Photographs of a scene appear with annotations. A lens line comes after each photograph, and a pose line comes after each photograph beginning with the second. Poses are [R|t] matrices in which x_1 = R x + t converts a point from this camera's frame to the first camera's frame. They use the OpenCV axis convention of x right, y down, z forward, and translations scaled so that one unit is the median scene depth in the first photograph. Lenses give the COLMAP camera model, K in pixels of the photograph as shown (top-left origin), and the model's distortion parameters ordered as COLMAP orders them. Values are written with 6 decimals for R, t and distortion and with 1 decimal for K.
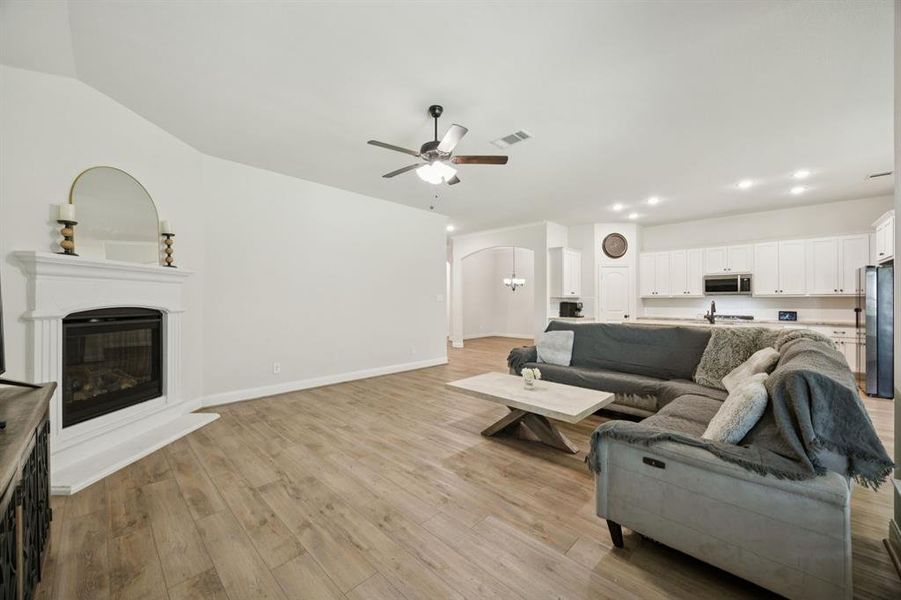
lens RADIAL K [[345.8, 0, 451.8], [0, 345.8, 298.8], [0, 0, 1]] dist [-0.000111, 0.000117]
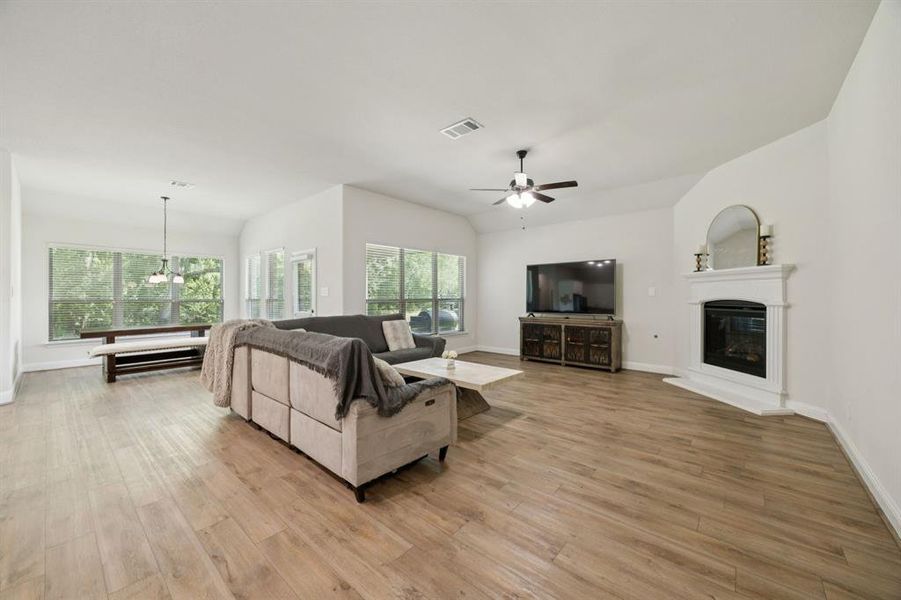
lens RADIAL K [[344.0, 0, 444.9], [0, 344.0, 296.7], [0, 0, 1]] dist [-0.012036, -0.000001]
pose [[-0.999141, -0.000887, -0.041438, 0.147404], [-0.000688, 0.999988, -0.004815, 0.008547], [0.041442, -0.004783, -0.999129, 1.111785]]
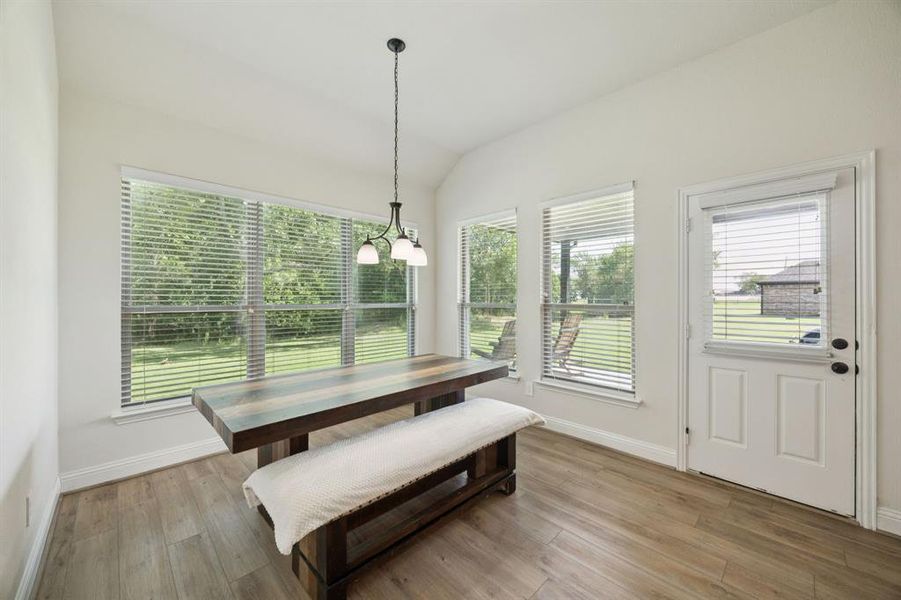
lens RADIAL K [[345.8, 0, 451.8], [0, 345.8, 298.8], [0, 0, 1]] dist [-0.000111, 0.000117]
pose [[-0.997938, -0.000070, 0.064178, 0.812749], [-0.000104, 1.000000, -0.000531, 0.002264], [-0.064178, -0.000537, -0.997938, 0.490956]]
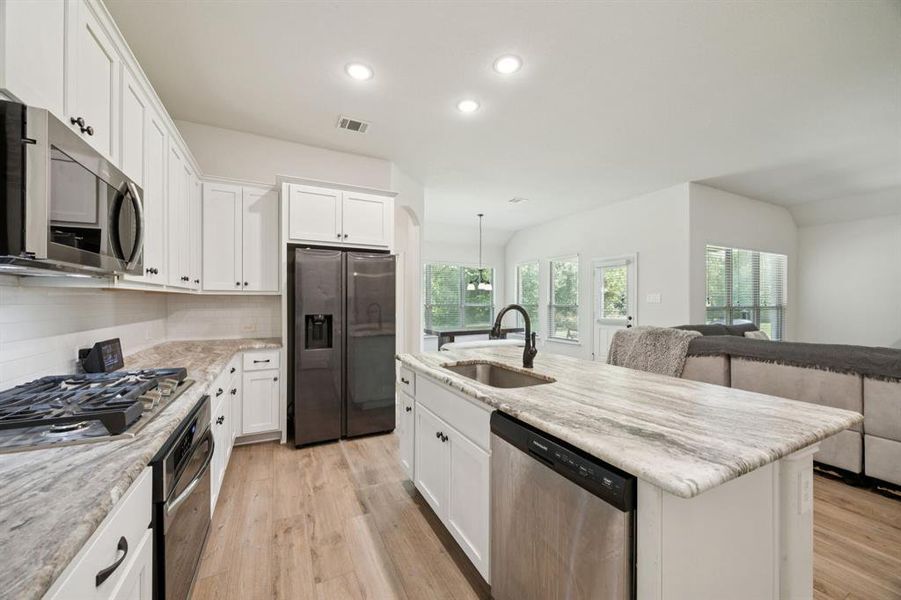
lens RADIAL K [[345.8, 0, 451.8], [0, 345.8, 298.8], [0, 0, 1]] dist [-0.000111, 0.000117]
pose [[-0.938737, -0.001611, 0.344631, 0.604093], [-0.005826, 0.999920, -0.011197, 0.005766], [-0.344585, -0.012519, -0.938671, 1.183204]]
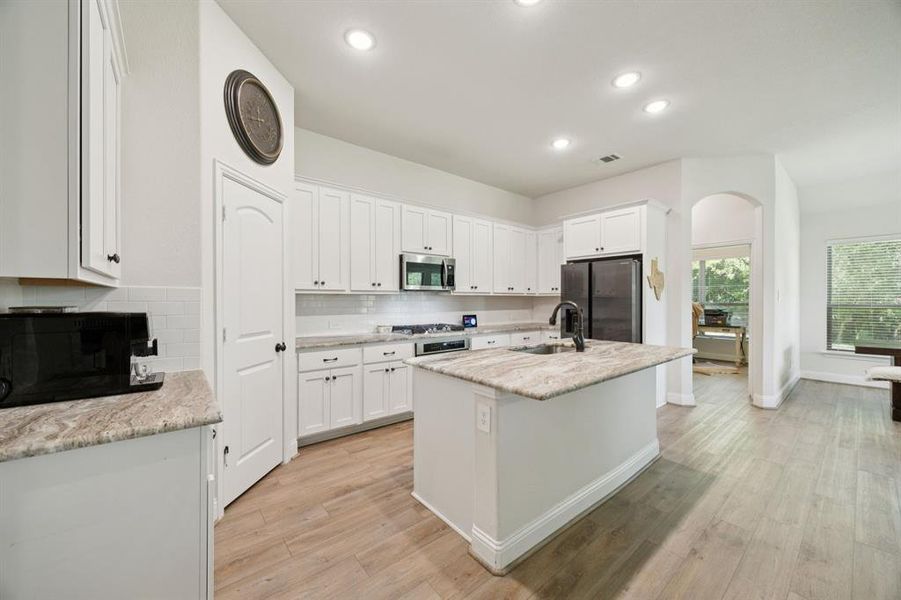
lens RADIAL K [[345.8, 0, 451.8], [0, 345.8, 298.8], [0, 0, 1]] dist [-0.000111, 0.000117]
pose [[0.122271, 0.006117, 0.992478, 0.233146], [0.000122, 0.999981, -0.006178, 0.006108], [-0.992497, 0.000876, 0.122268, 0.951736]]
